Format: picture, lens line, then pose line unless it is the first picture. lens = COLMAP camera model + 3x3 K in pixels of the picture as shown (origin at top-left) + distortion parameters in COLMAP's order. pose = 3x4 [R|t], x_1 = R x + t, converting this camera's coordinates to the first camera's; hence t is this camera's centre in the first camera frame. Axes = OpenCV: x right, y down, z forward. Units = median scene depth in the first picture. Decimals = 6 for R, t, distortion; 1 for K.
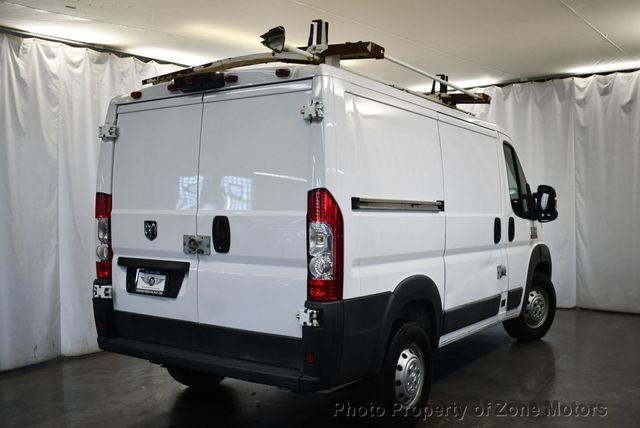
lens RADIAL K [[662.0, 0, 320.0], [0, 662.0, 214.0], [0, 0, 1]] dist [-0.006968, -0.000872]
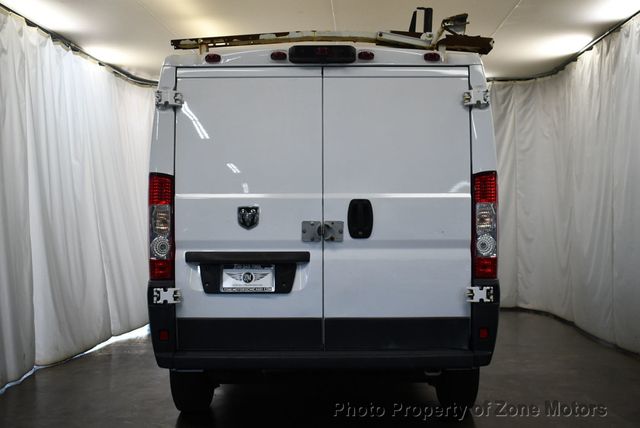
lens RADIAL K [[808.0, 0, 320.0], [0, 808.0, 214.0], [0, 0, 1]] dist [0.003126, -0.002999]
pose [[0.803743, 0.004721, 0.594957, -0.836781], [0.013782, 0.999552, -0.026551, 0.051033], [-0.594816, 0.029540, 0.803319, 0.106695]]
